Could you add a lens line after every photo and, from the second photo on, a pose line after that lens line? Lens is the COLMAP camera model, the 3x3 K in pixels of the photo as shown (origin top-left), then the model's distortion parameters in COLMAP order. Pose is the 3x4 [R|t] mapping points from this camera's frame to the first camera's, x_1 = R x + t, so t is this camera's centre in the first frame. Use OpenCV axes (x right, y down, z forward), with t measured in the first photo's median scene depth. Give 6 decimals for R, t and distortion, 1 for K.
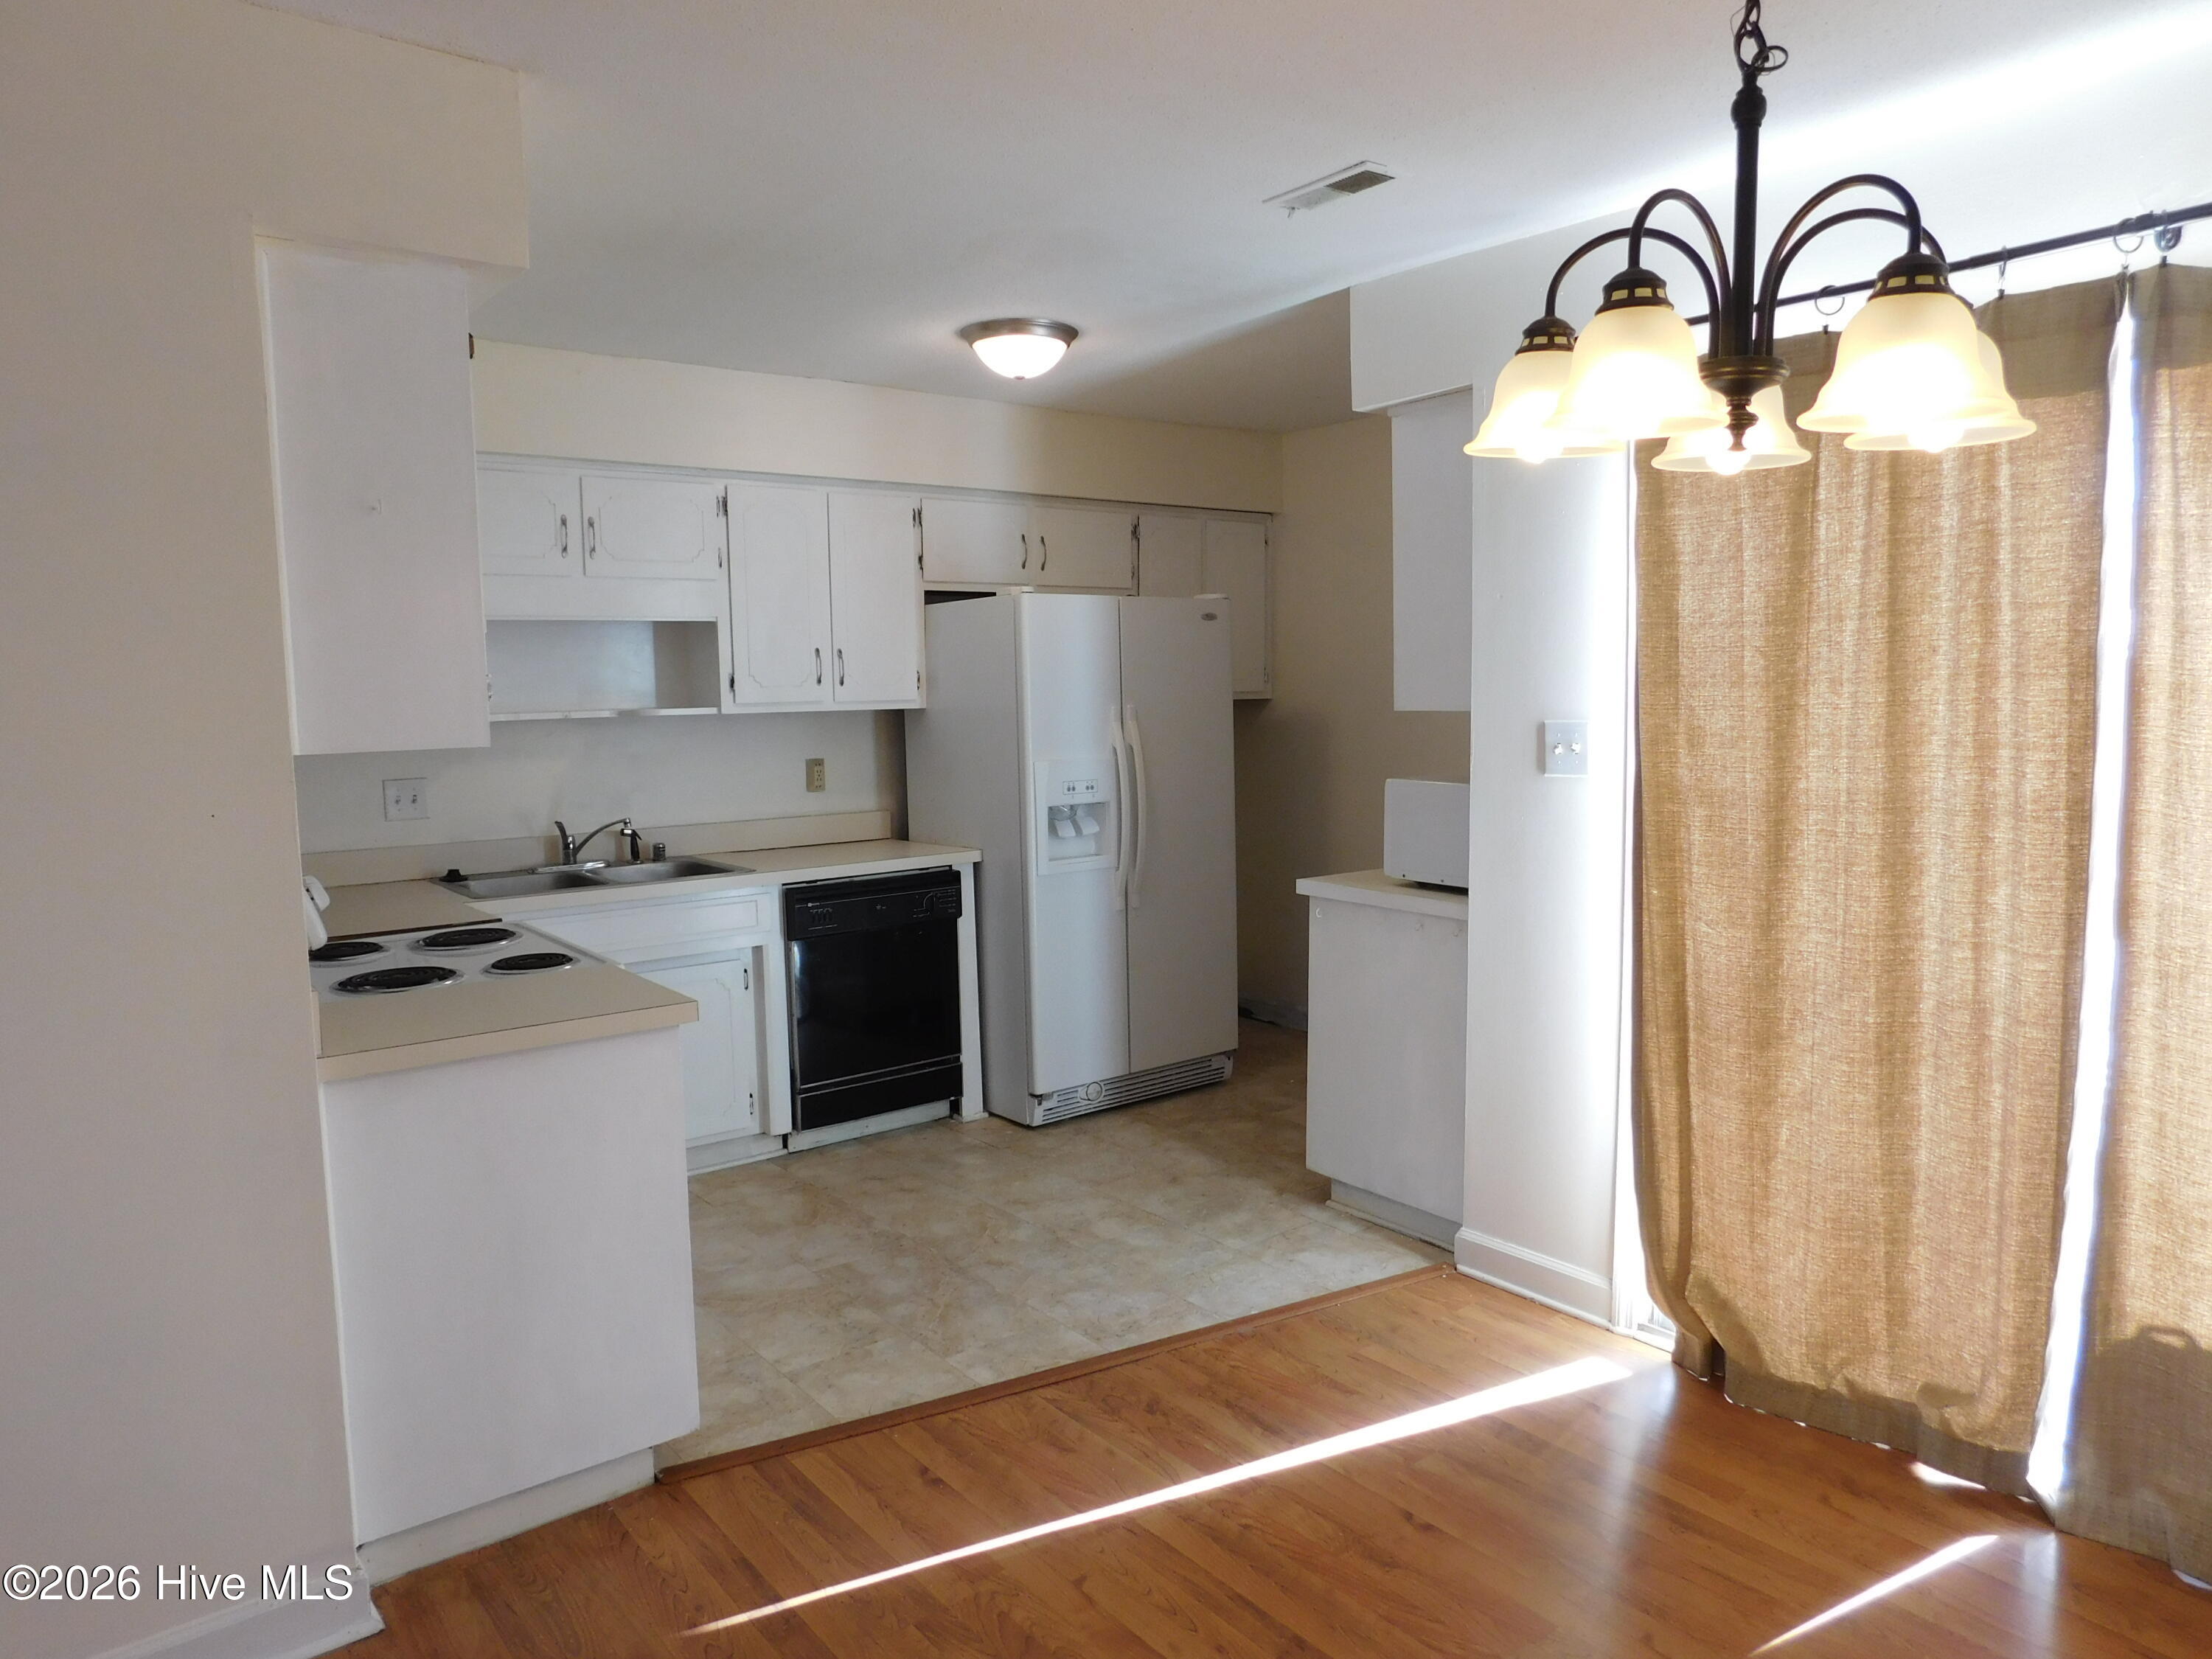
lens RADIAL K [[1464.5, 0, 1093.8], [0, 1464.5, 831.6], [0, 0, 1]] dist [-0.057095, 0.042833]
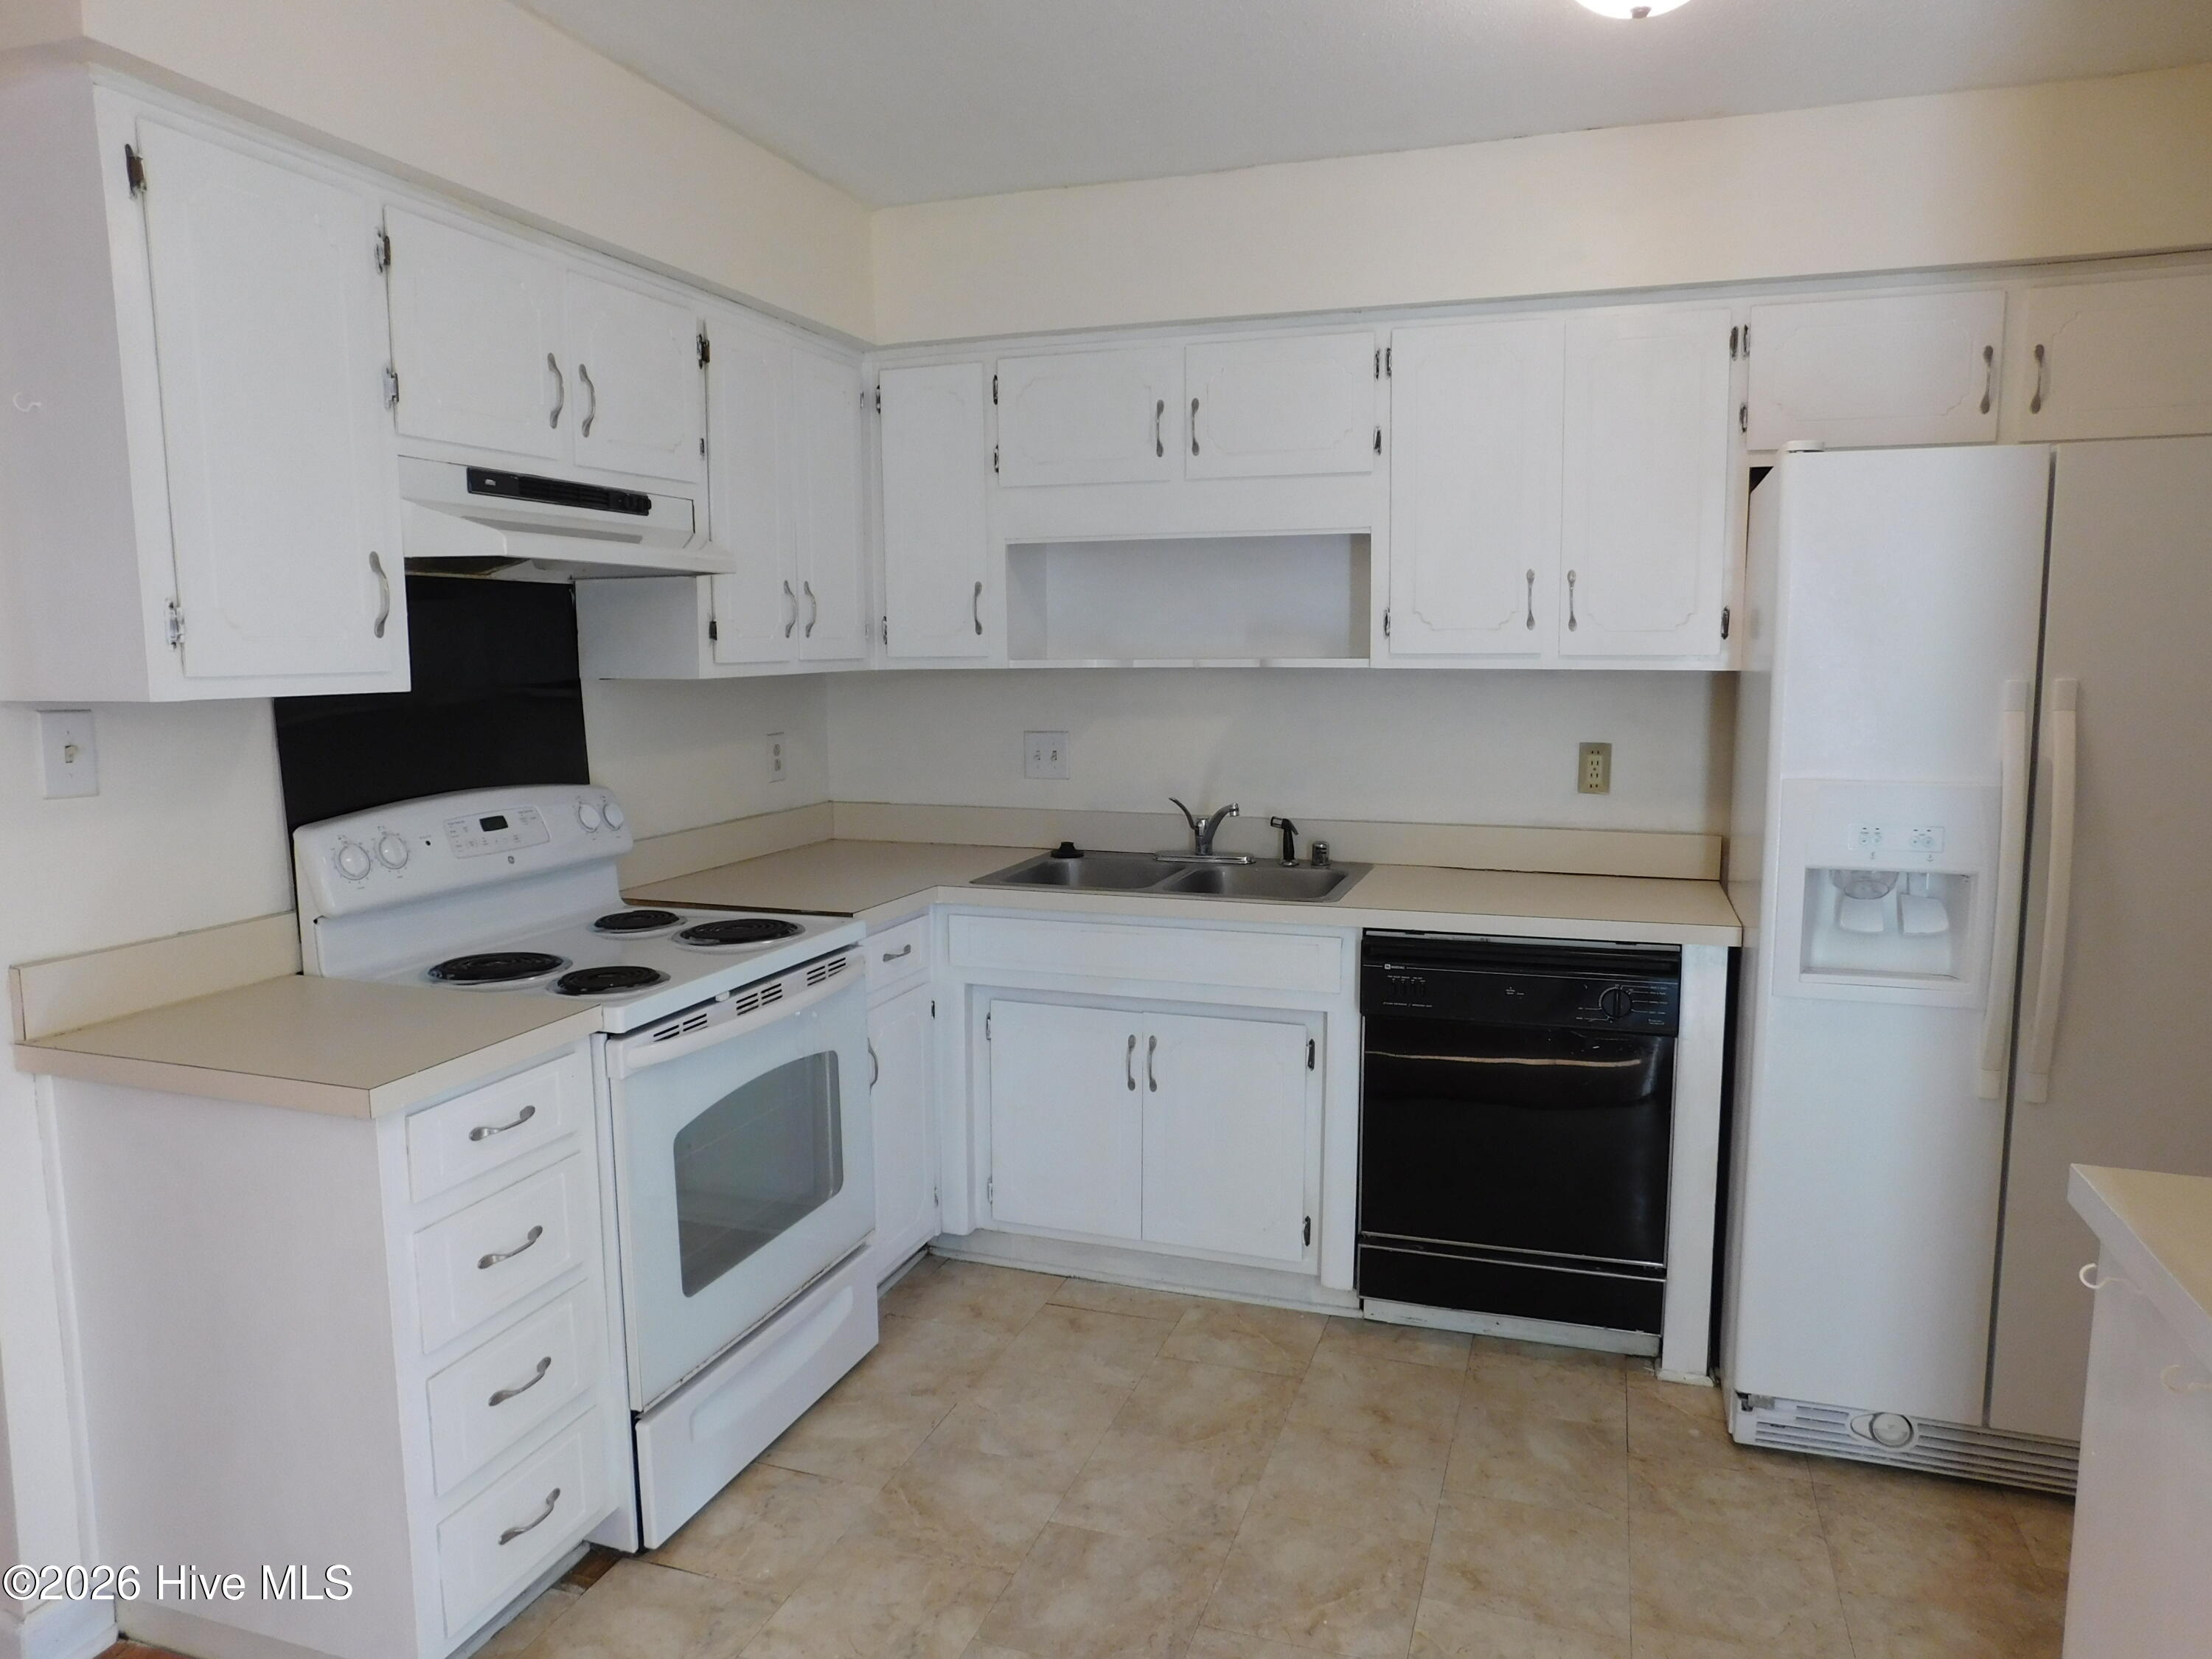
lens RADIAL K [[1464.5, 0, 1101.1], [0, 1464.5, 819.0], [0, 0, 1]] dist [-0.057095, 0.042833]
pose [[0.541837, 0.112981, -0.832856, 0.377976], [-0.089142, 0.993060, 0.076720, -0.074587], [0.835743, 0.032673, 0.548148, 0.747206]]
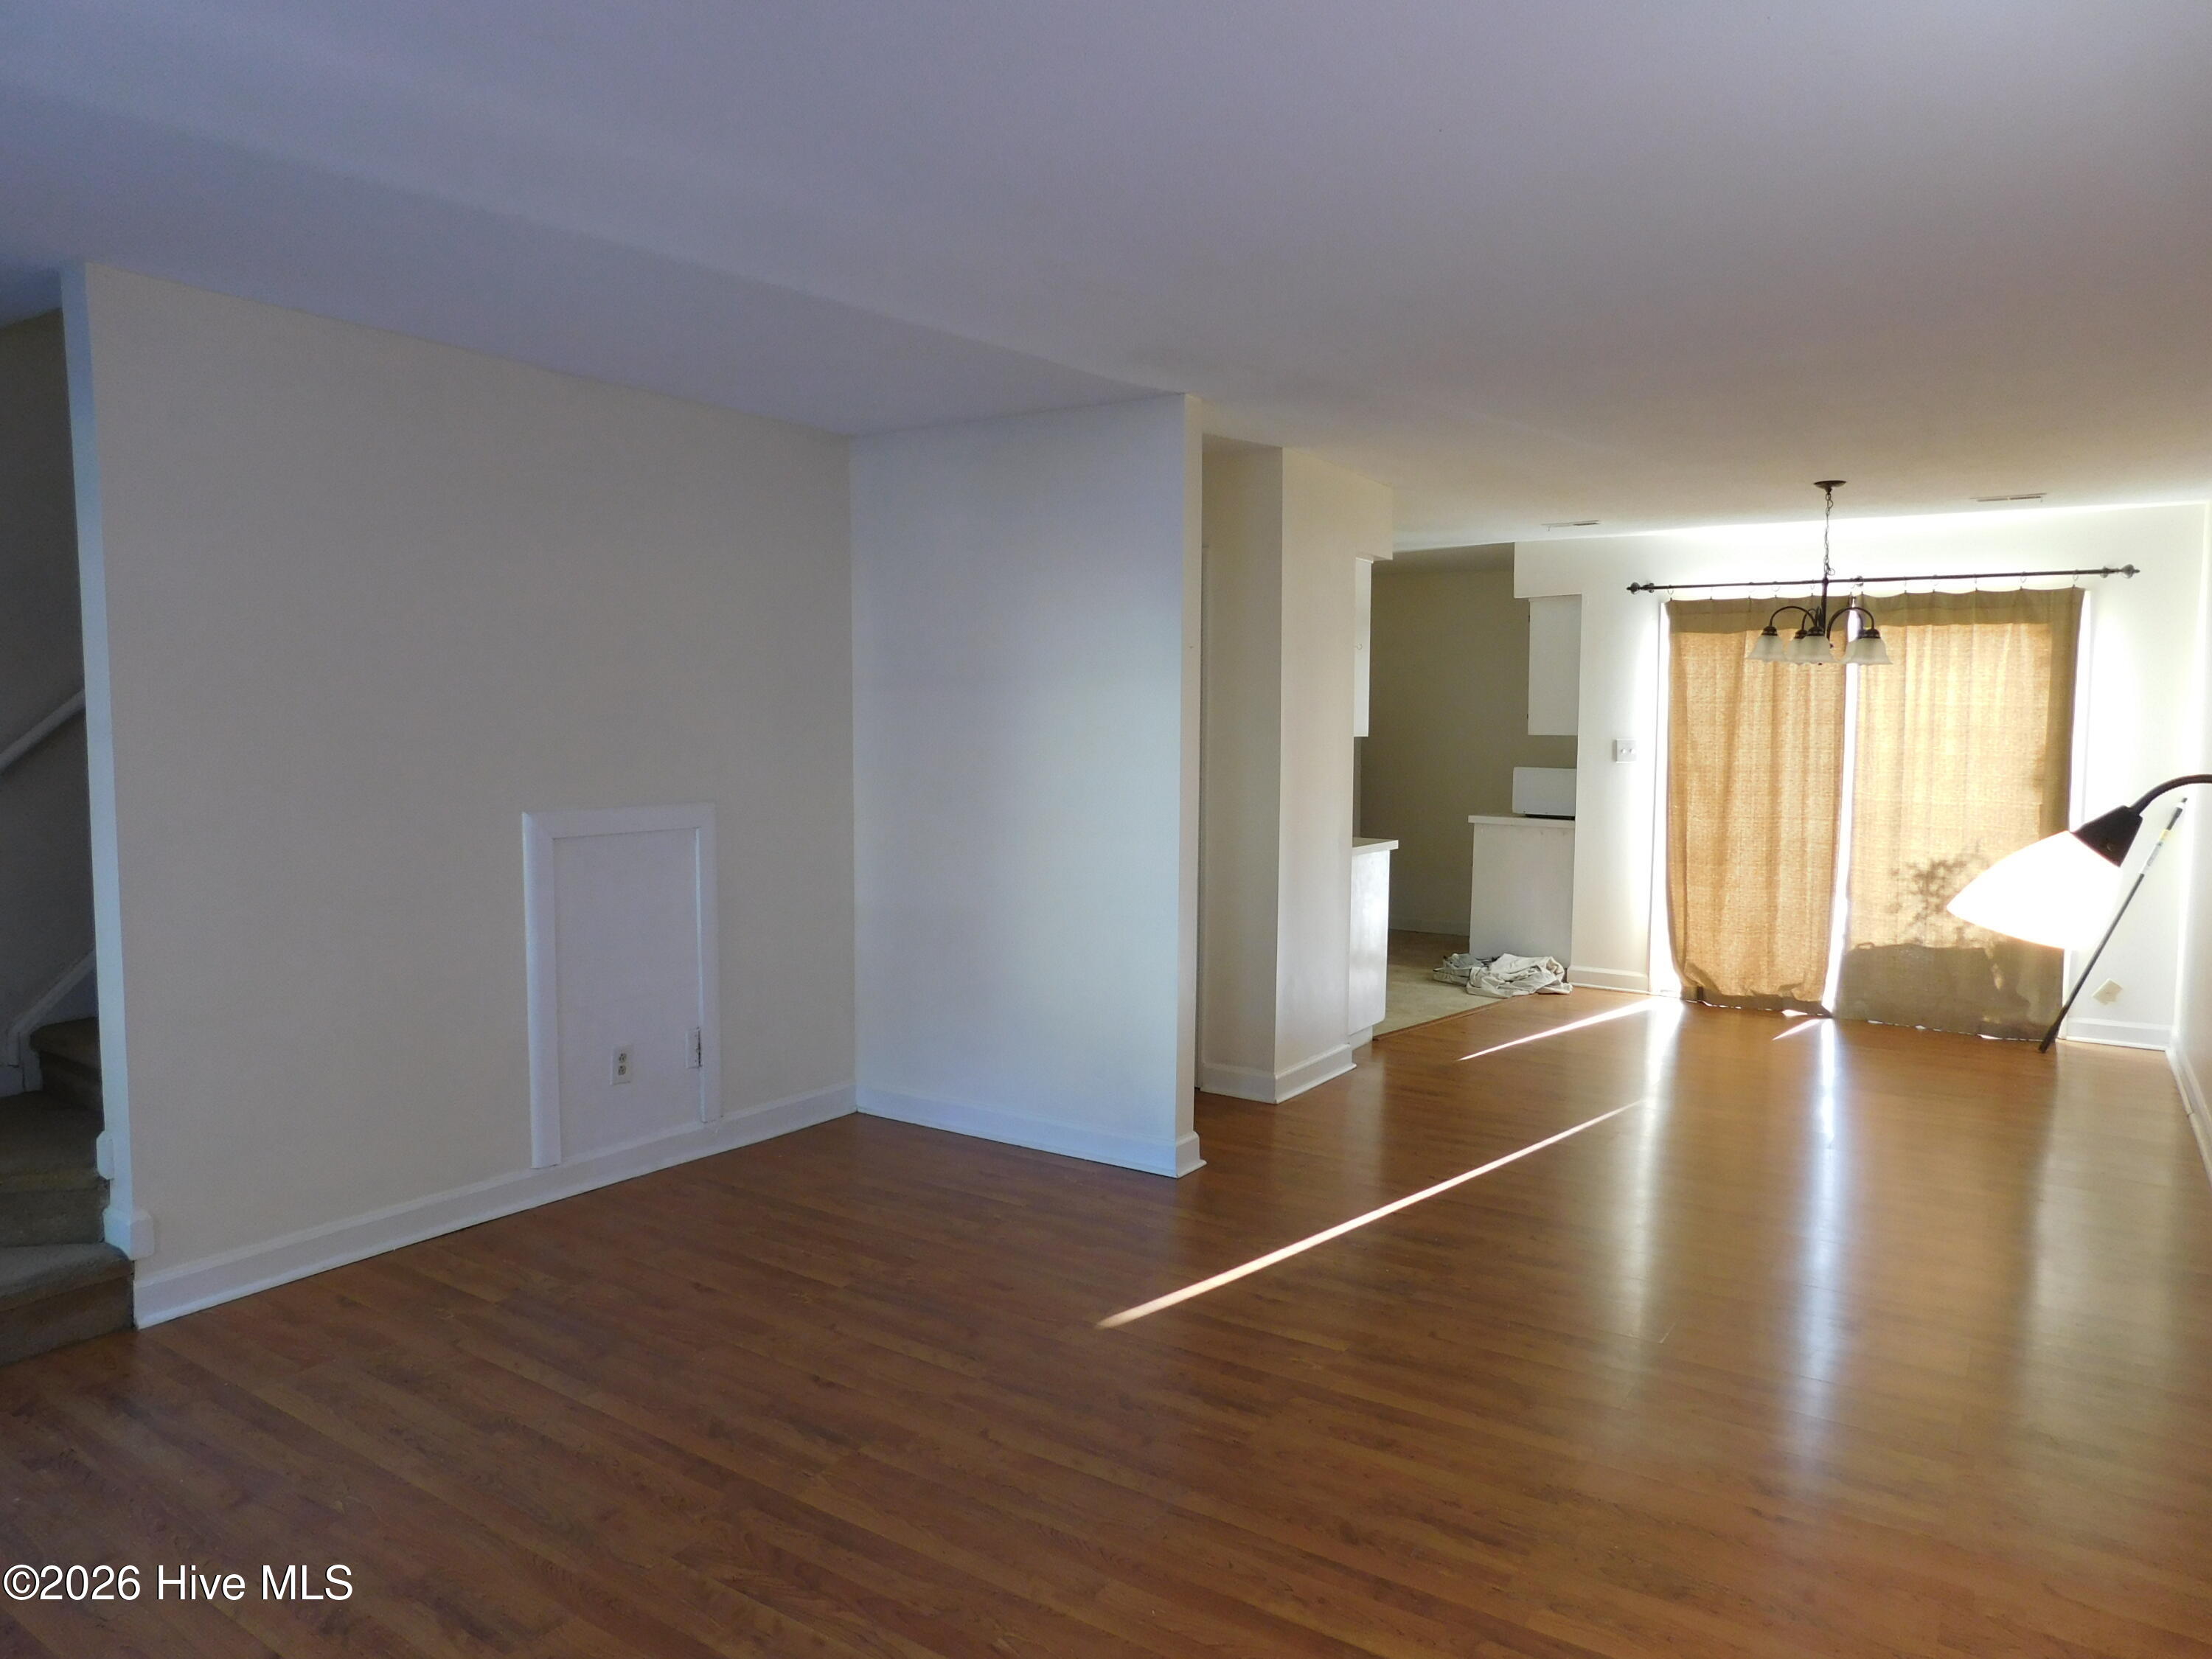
lens RADIAL K [[1464.5, 0, 1111.5], [0, 1464.5, 830.5], [0, 0, 1]] dist [-0.057095, 0.042833]
pose [[0.949792, -0.002310, 0.312873, -1.335278], [0.011184, 0.999584, -0.026572, 0.138978], [-0.312682, 0.028737, 0.949423, -1.088304]]
